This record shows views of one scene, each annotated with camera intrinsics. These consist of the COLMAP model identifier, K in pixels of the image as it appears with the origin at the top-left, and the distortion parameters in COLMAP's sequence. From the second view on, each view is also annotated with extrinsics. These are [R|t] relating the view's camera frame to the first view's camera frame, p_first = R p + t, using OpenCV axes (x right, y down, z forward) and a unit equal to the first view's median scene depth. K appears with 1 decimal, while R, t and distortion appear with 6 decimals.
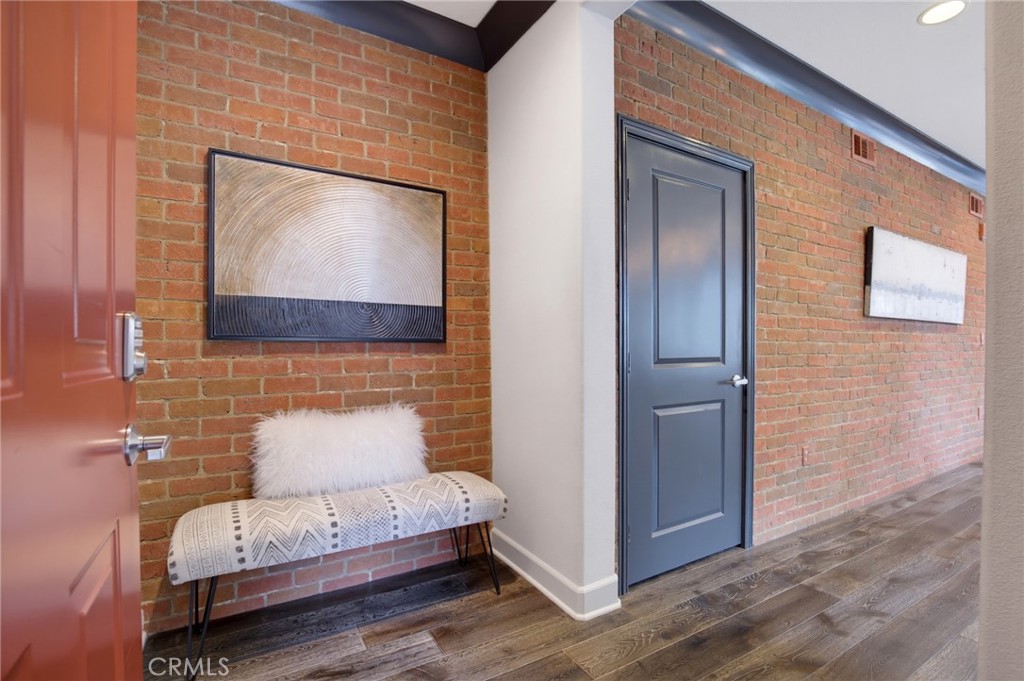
lens RADIAL K [[477.8, 0, 513.7], [0, 477.8, 350.5], [0, 0, 1]] dist [-0.012072, -0.000047]
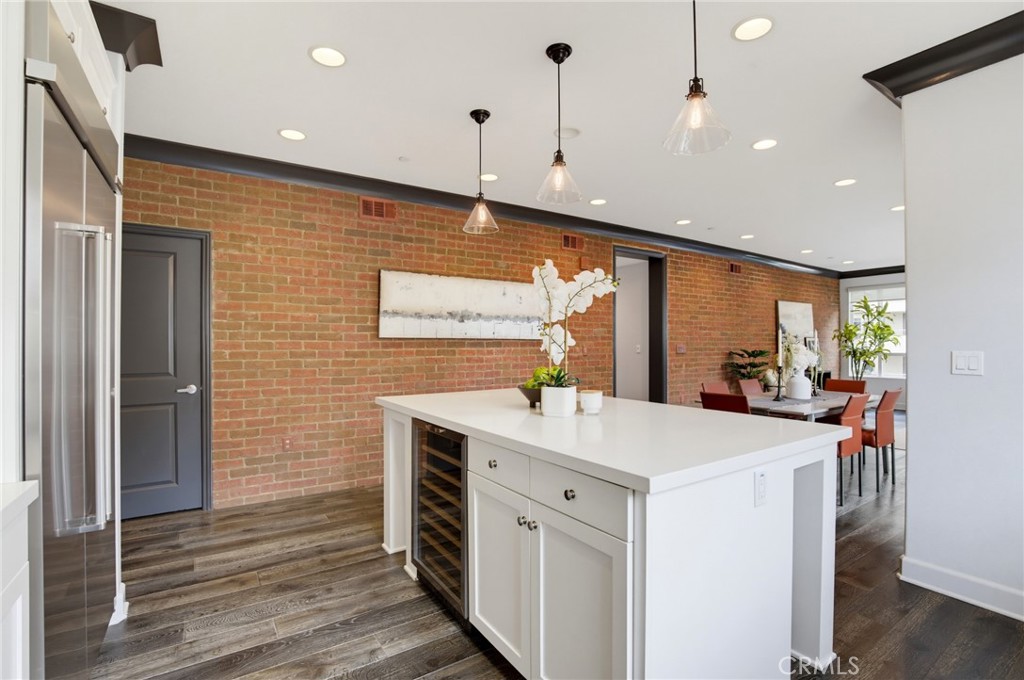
lens RADIAL K [[477.8, 0, 508.7], [0, 477.8, 340.2], [0, 0, 1]] dist [-0.012072, -0.000047]
pose [[0.999571, 0.006957, 0.028459, 1.321747], [-0.006694, 0.999934, -0.009320, -0.068485], [-0.028522, 0.009125, 0.999552, -0.397259]]
